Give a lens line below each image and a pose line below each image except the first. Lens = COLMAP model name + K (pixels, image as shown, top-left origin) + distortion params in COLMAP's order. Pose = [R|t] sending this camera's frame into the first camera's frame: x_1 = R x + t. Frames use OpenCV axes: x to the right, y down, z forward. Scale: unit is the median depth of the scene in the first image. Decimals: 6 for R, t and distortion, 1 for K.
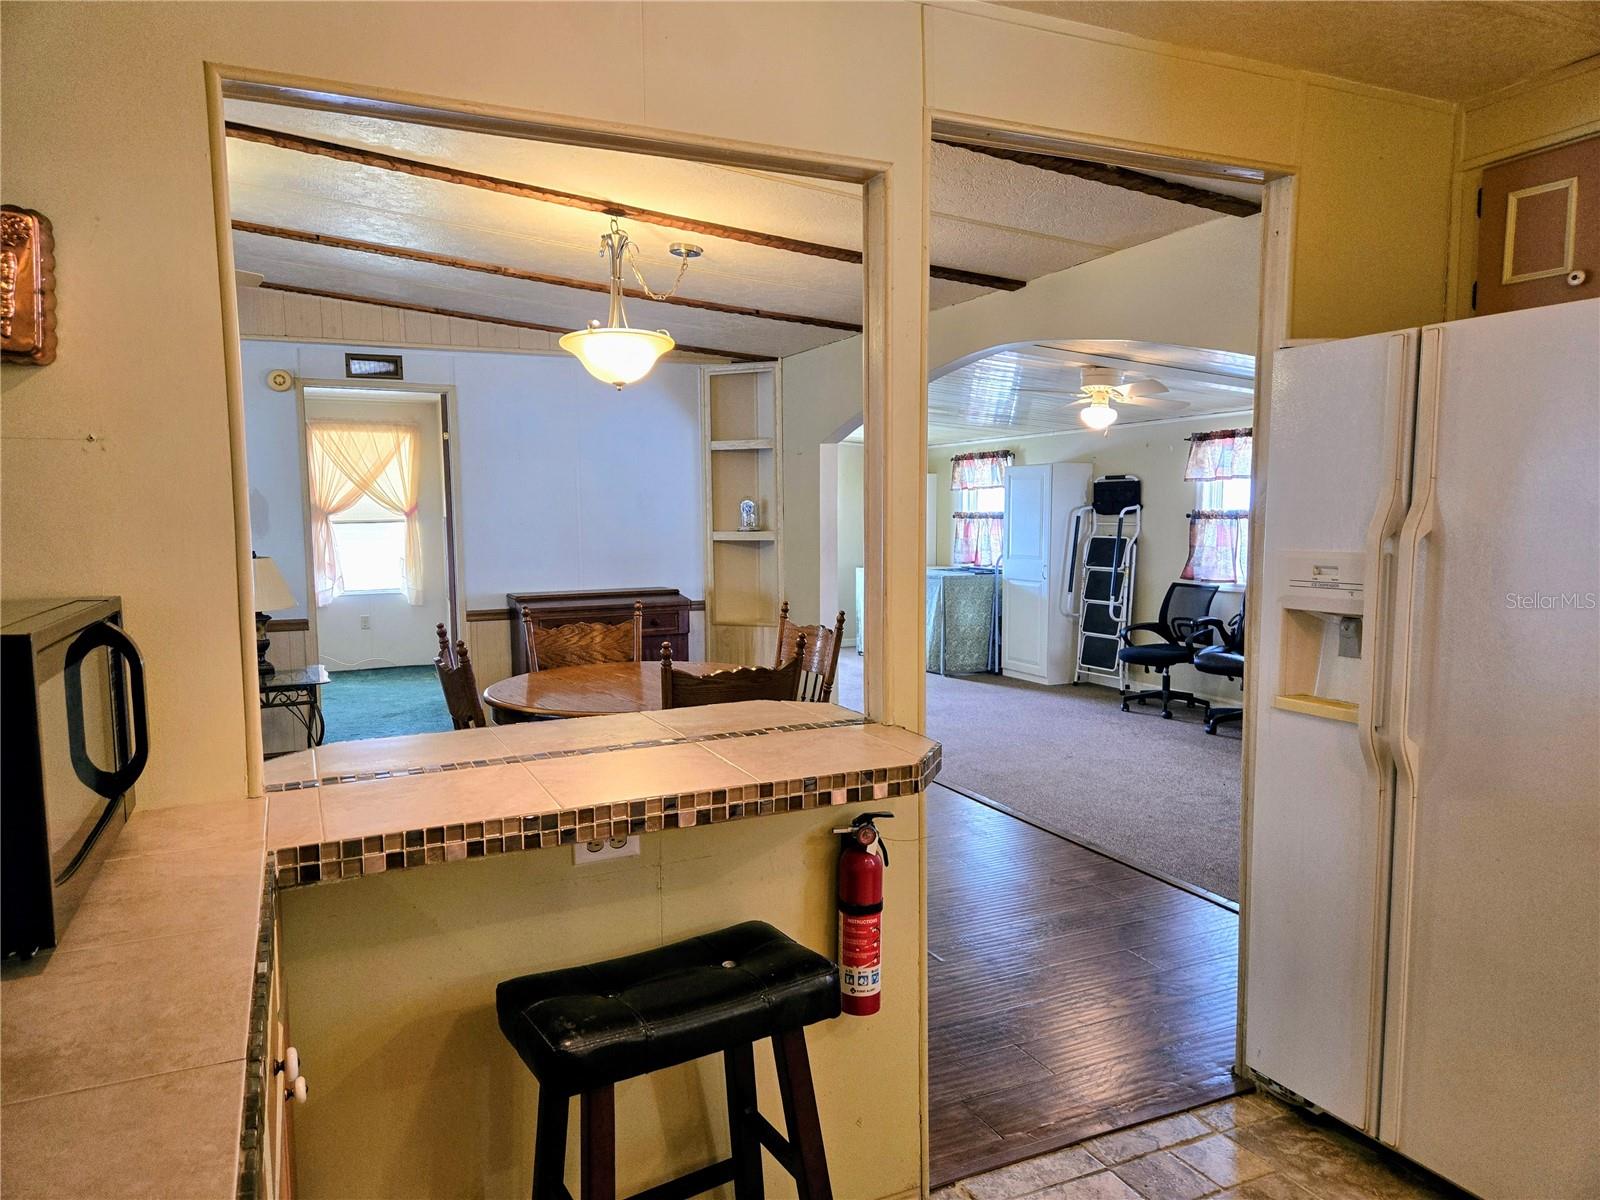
lens RADIAL K [[1082.2, 0, 797.9], [0, 1082.2, 609.4], [0, 0, 1]] dist [0.052174, -0.014462]
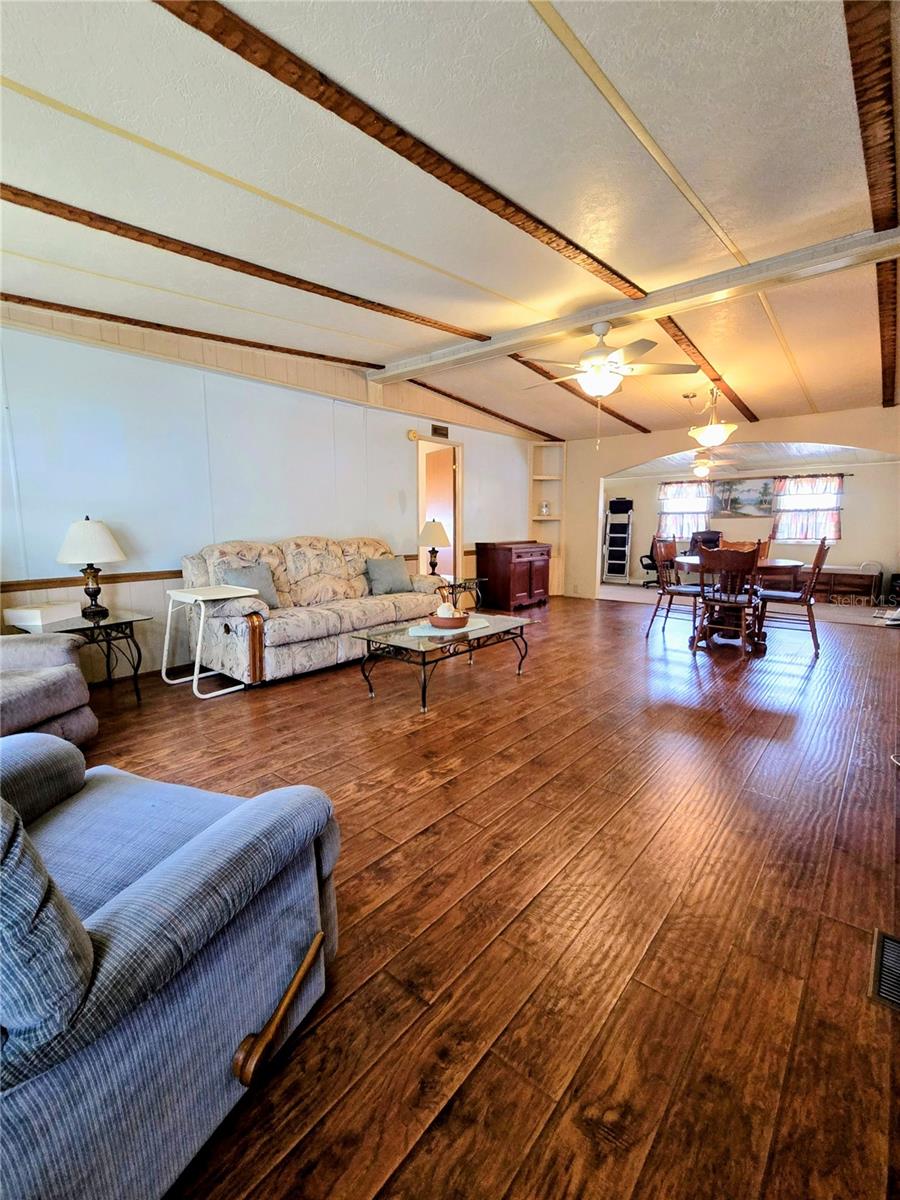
lens RADIAL K [[516.5, 0, 449.6], [0, 516.5, 600.0], [0, 0, 1]] dist [0.005382, -0.000748]
pose [[0.913004, -0.051018, 0.404749, -0.610638], [0.027925, 0.997638, 0.062760, 0.028174], [-0.406994, -0.045998, 0.912272, 0.068323]]
